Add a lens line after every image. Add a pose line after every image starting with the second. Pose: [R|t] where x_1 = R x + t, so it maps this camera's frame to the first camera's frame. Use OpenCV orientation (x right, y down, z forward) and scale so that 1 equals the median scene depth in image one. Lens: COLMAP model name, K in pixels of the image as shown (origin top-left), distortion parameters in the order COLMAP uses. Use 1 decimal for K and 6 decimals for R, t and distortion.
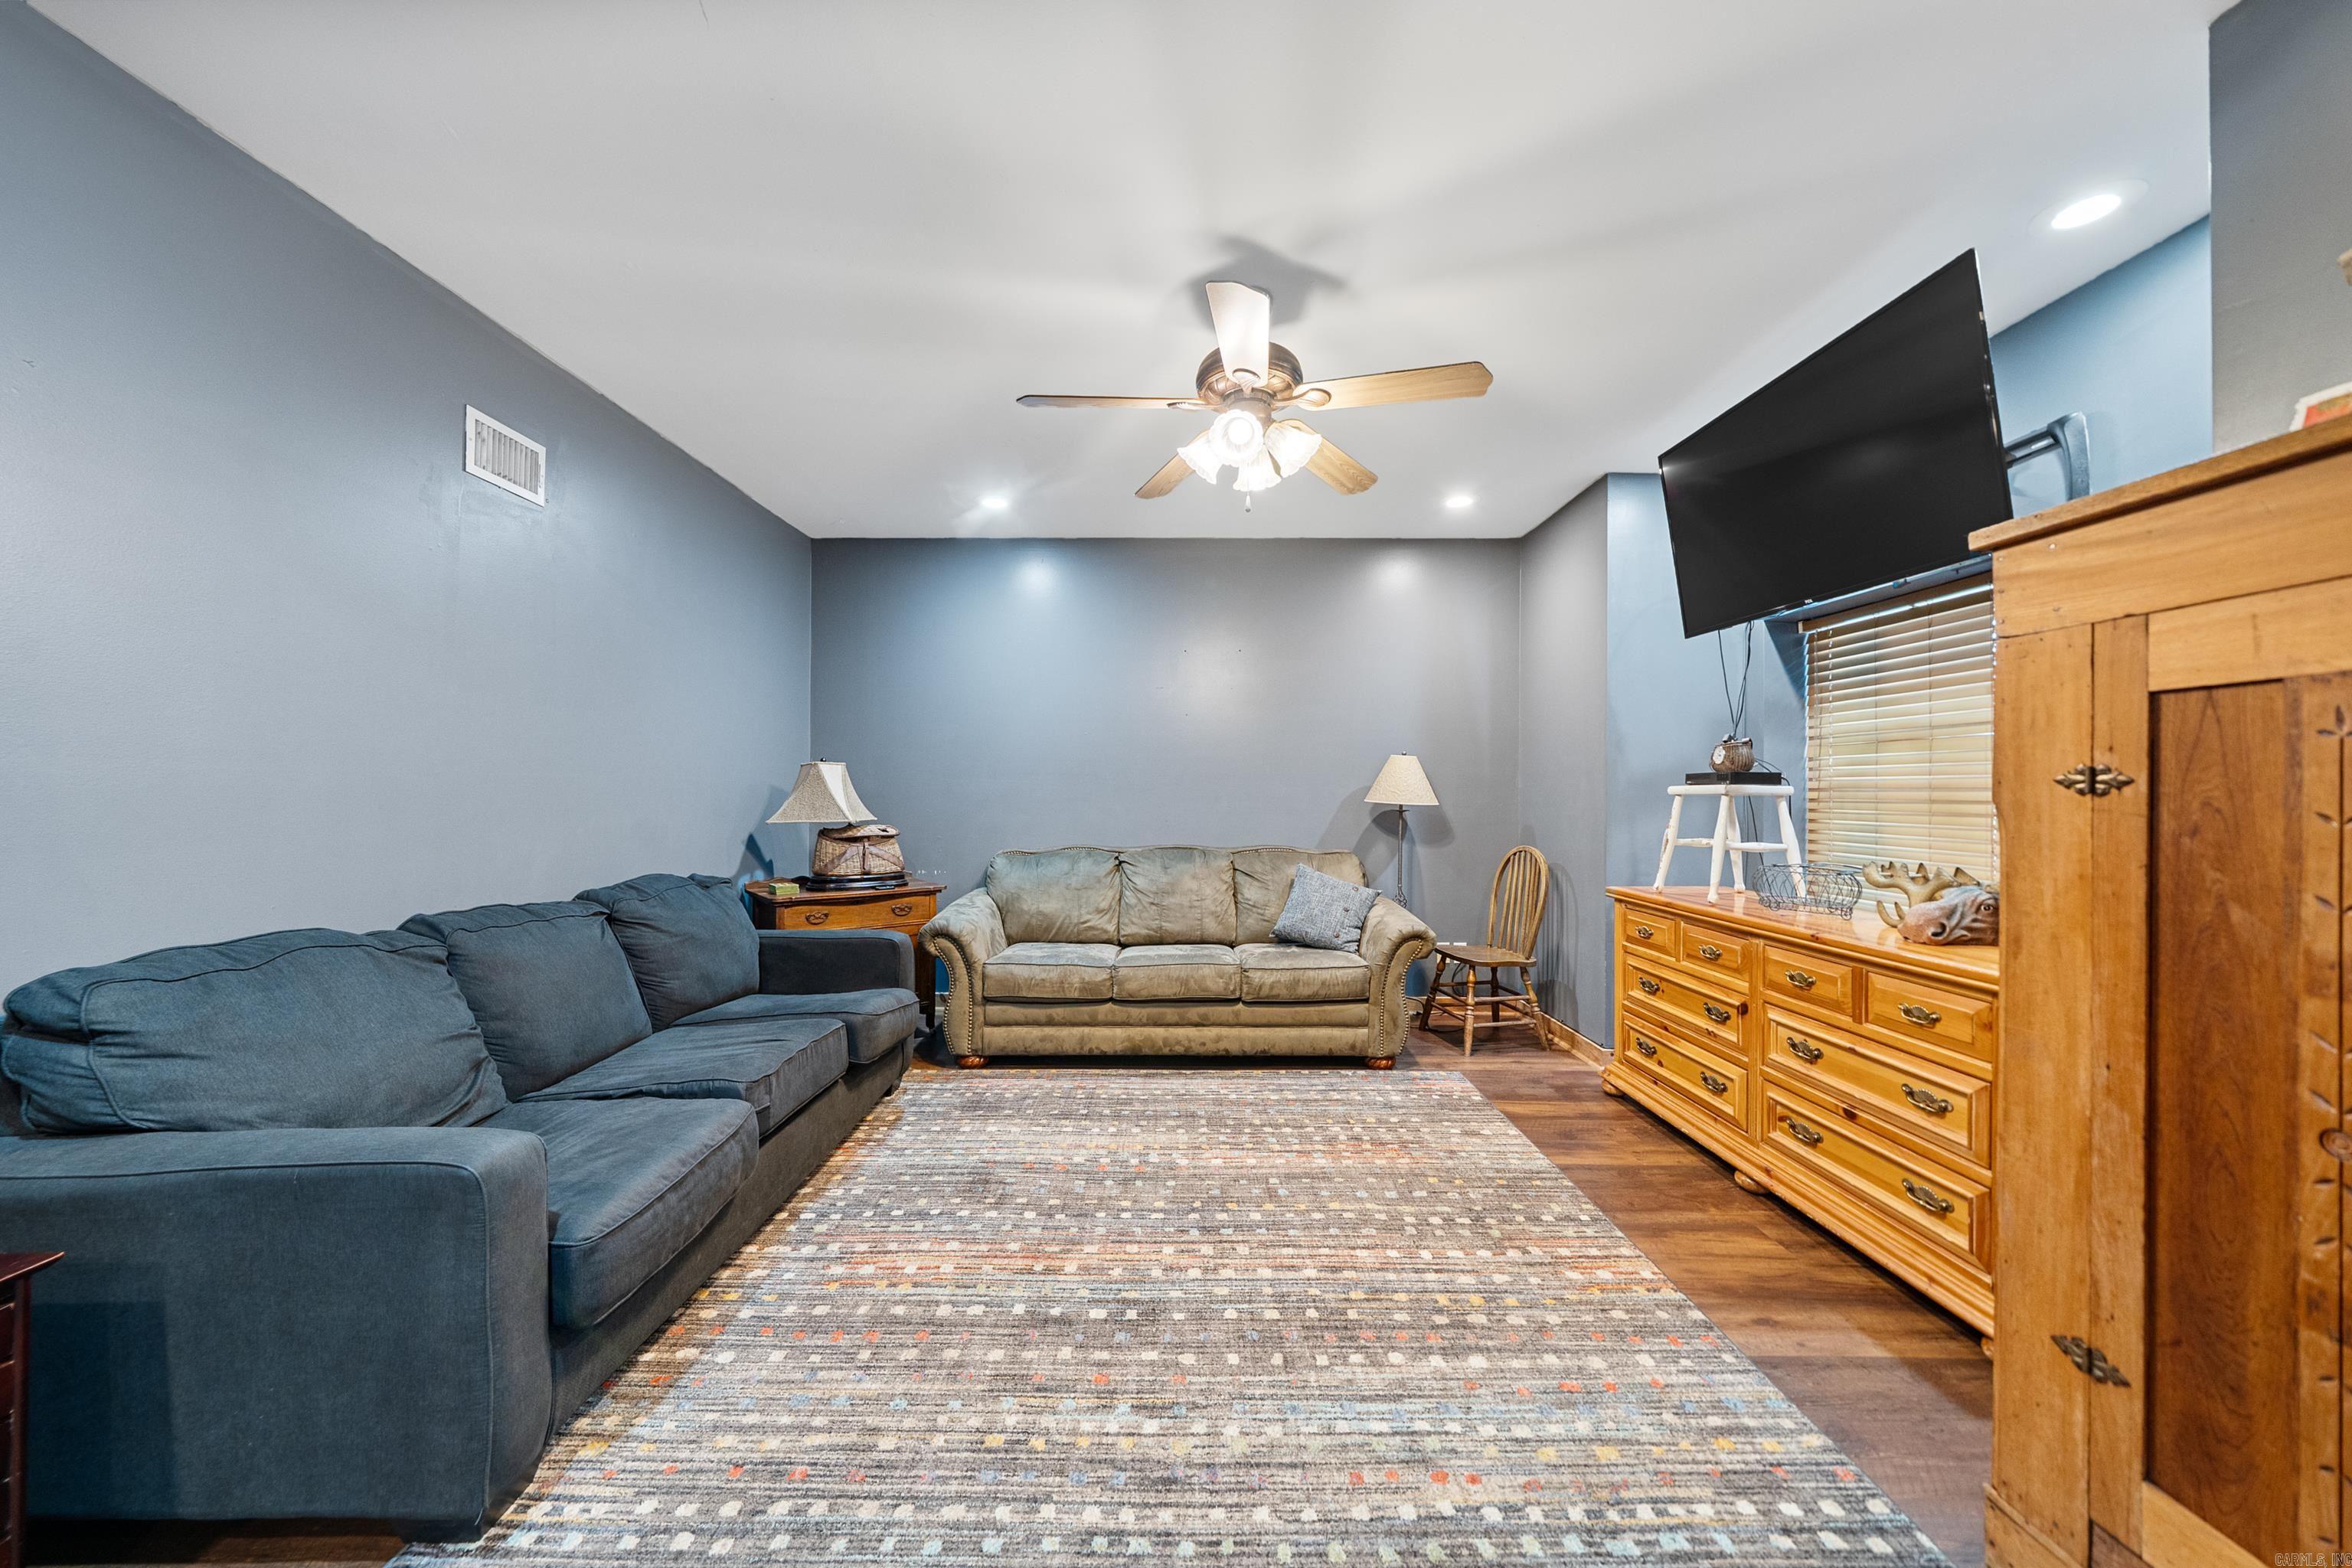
lens RADIAL K [[815.5, 0, 1182.9], [0, 815.5, 788.9], [0, 0, 1]] dist [-0.000869, -0.000255]
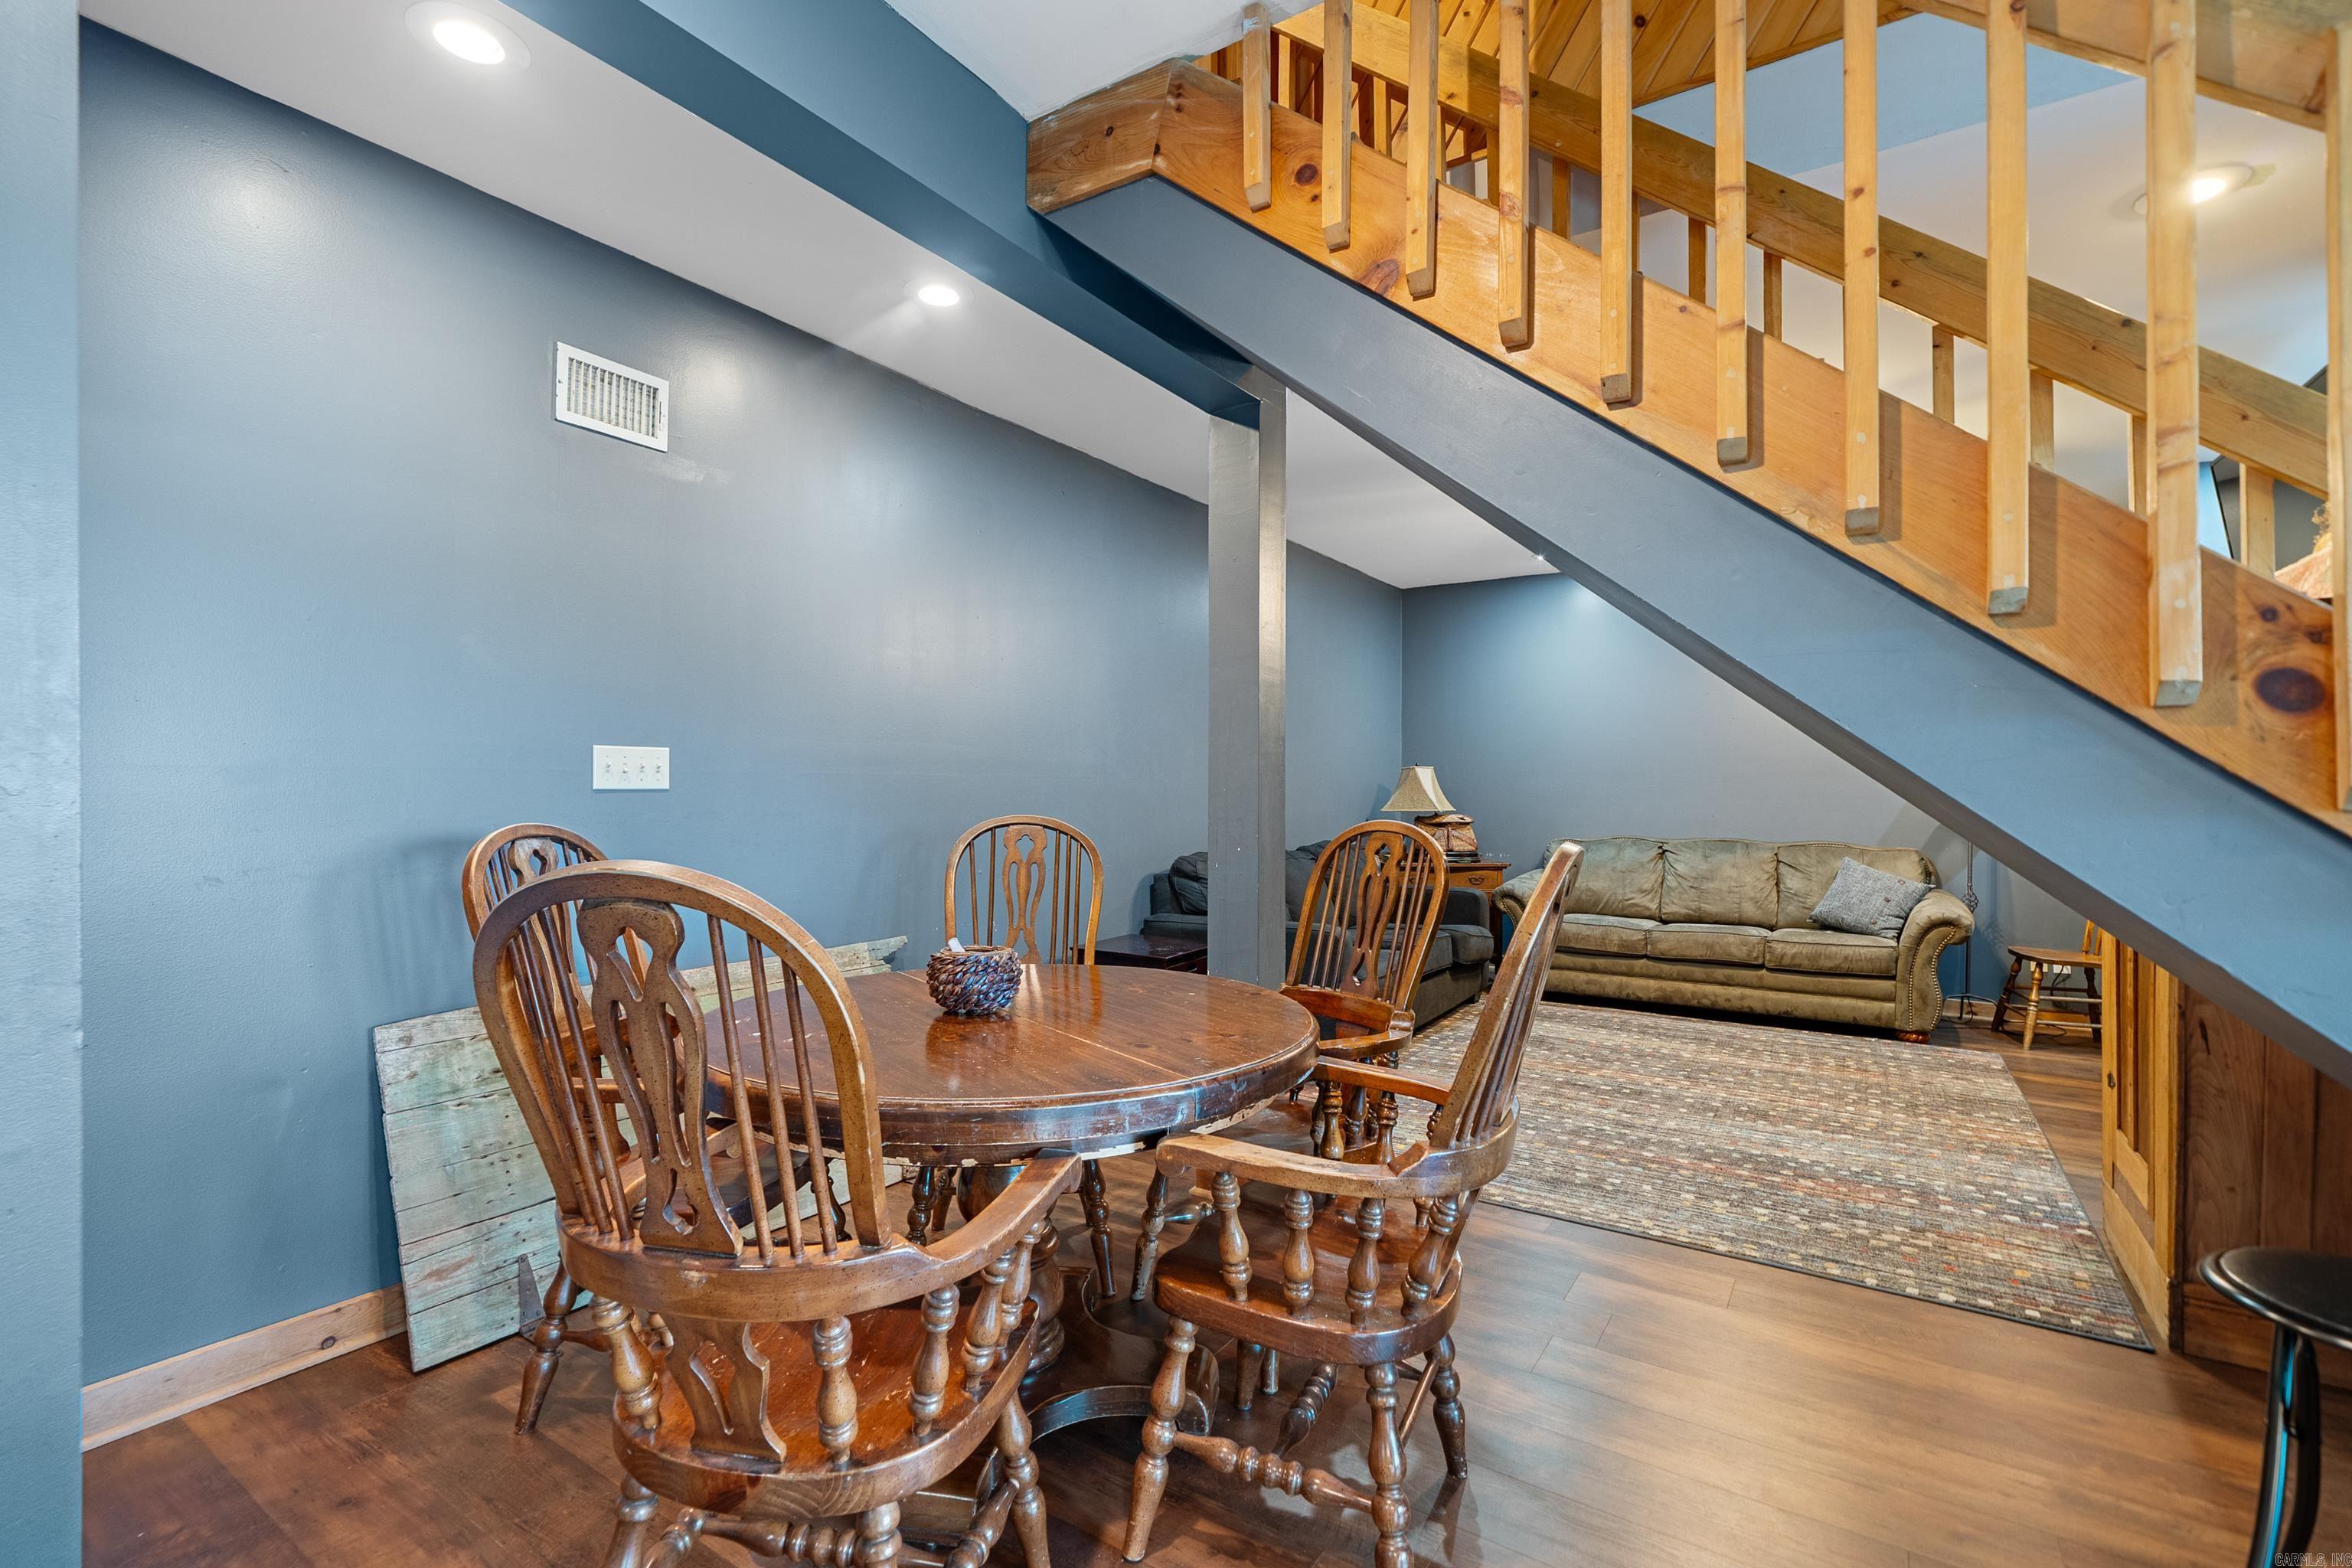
lens RADIAL K [[1040.9, 0, 1189.3], [0, 1040.9, 777.1], [0, 0, 1]] dist [0.001400, 0.001426]
pose [[0.842318, -0.002819, -0.538974, 0.182919], [-0.000993, 0.999977, -0.006782, -0.004044], [0.538980, 0.006247, 0.842295, -0.717367]]
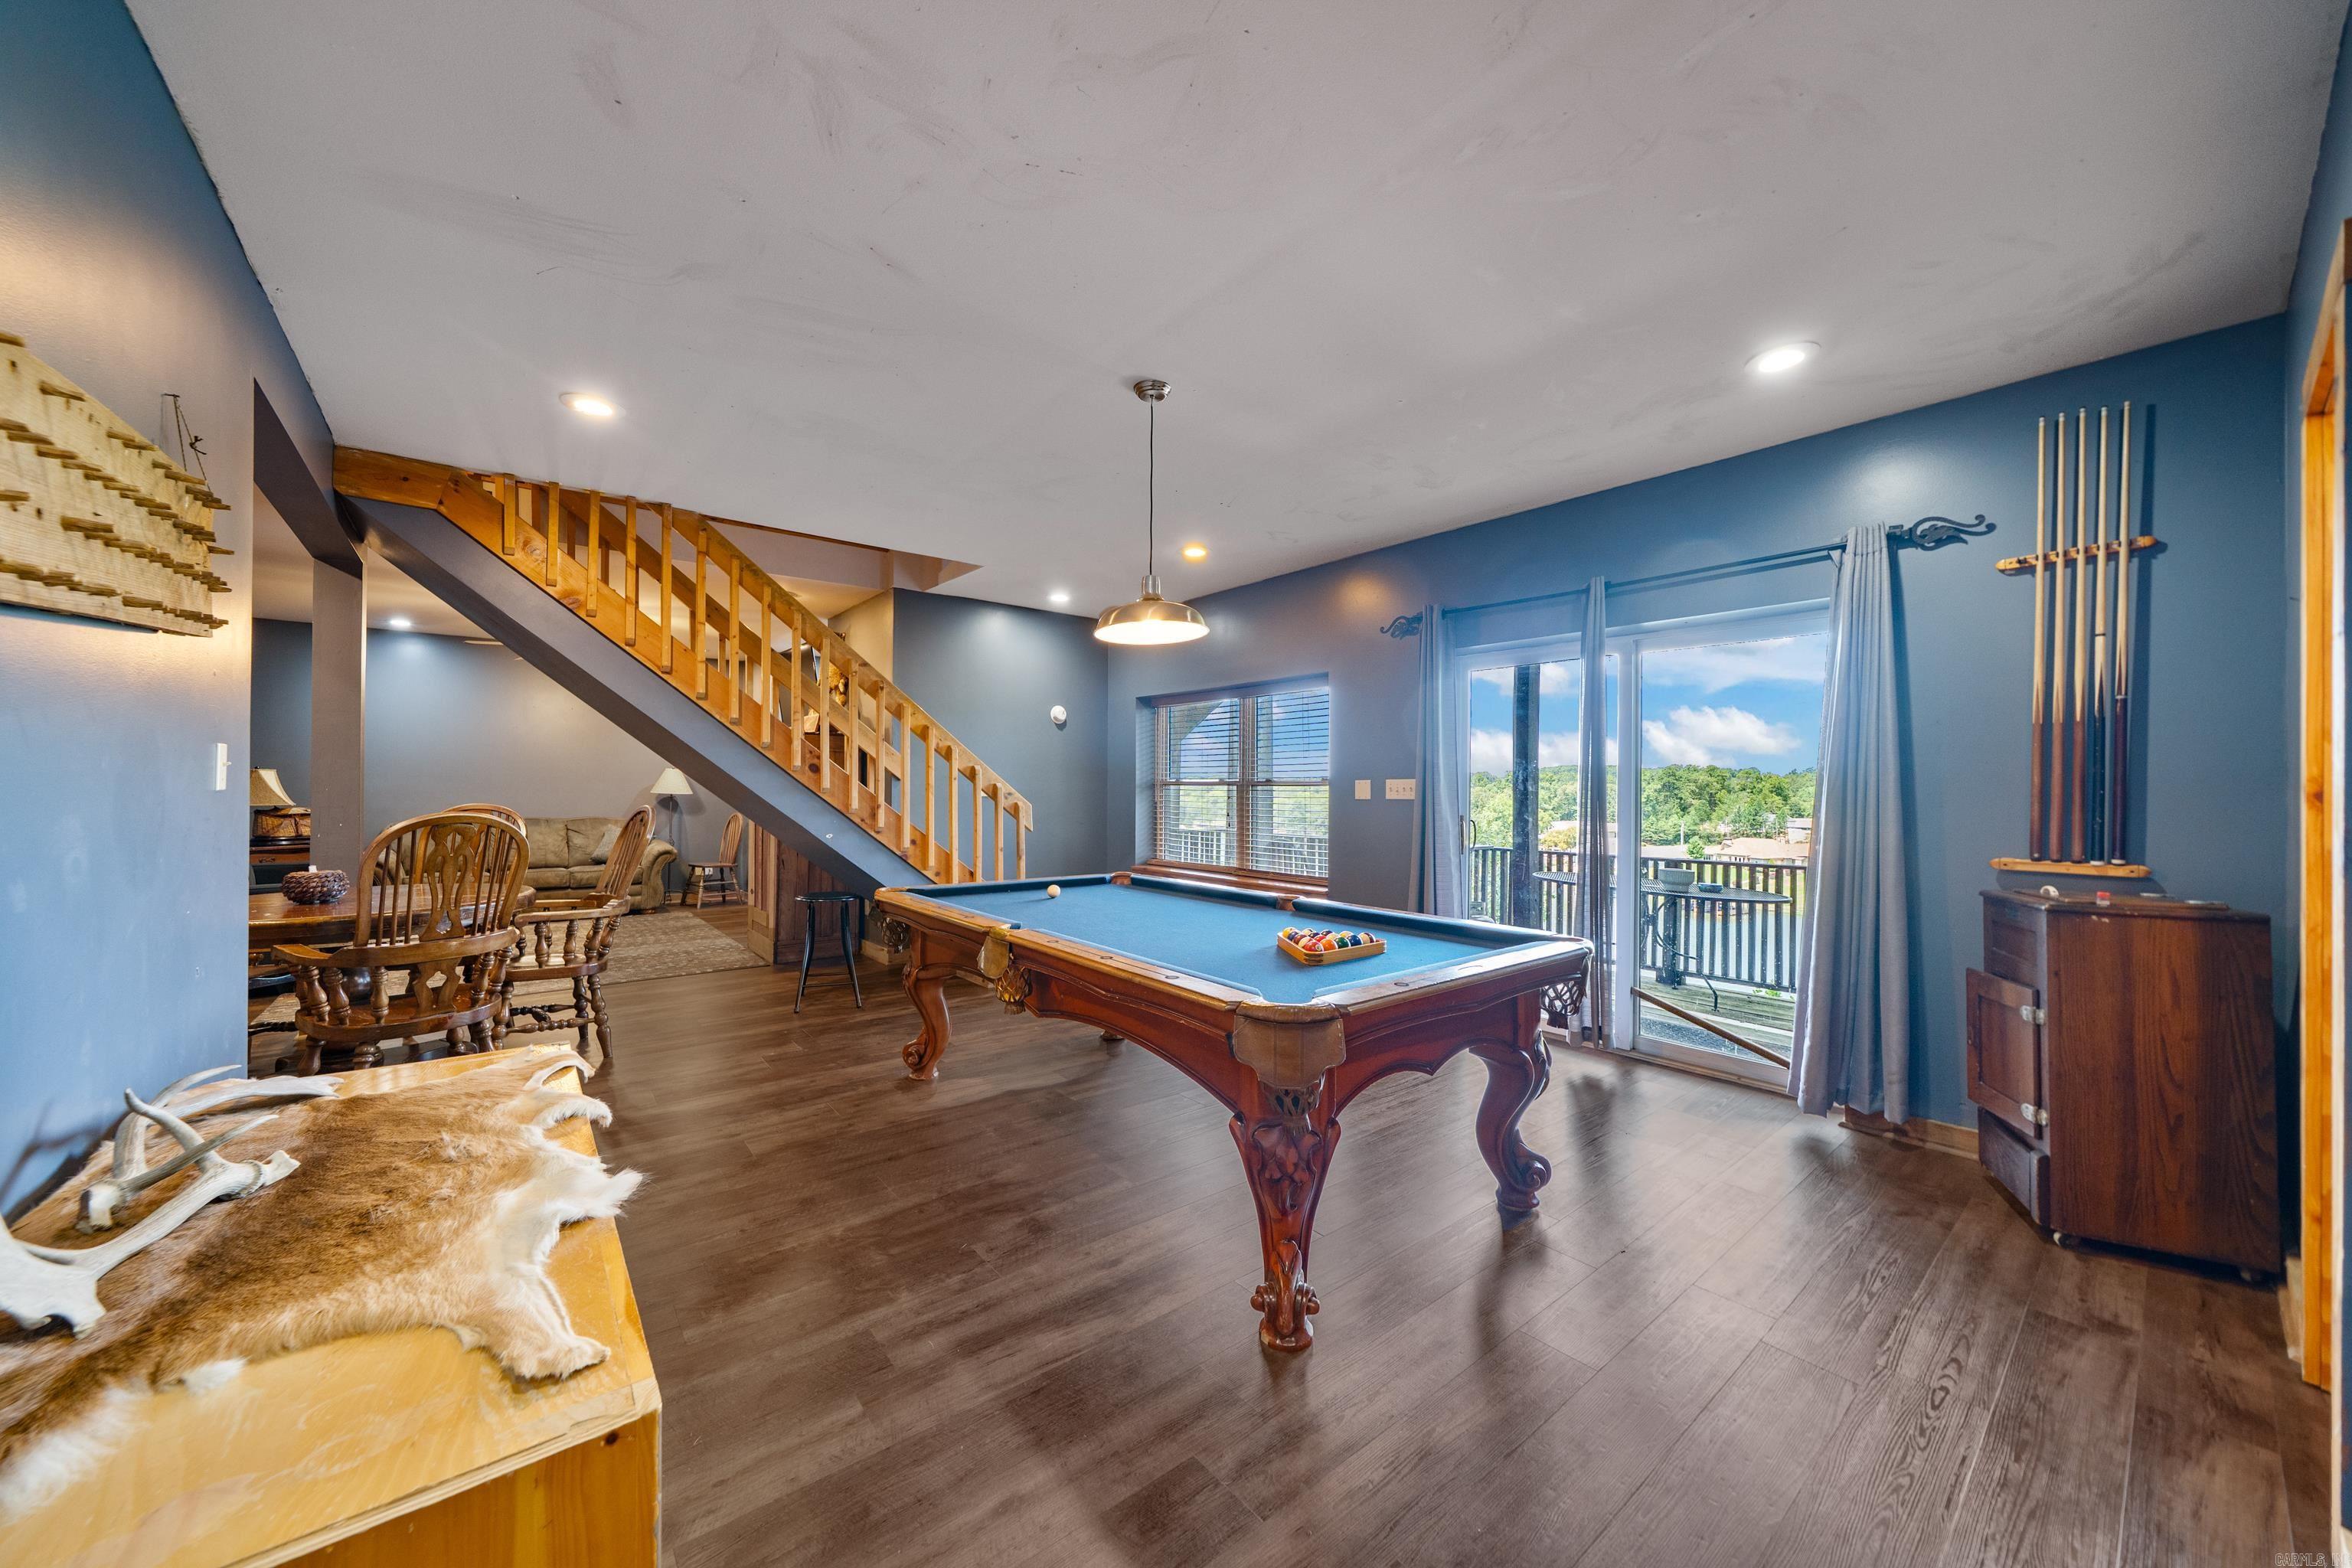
lens RADIAL K [[815.5, 0, 1155.6], [0, 815.5, 792.8], [0, 0, 1]] dist [-0.000869, -0.000255]
pose [[0.773575, -0.001601, 0.633703, -0.092787], [-0.005895, 0.999935, 0.009722, -0.012826], [-0.633678, -0.011256, 0.773515, -1.563982]]
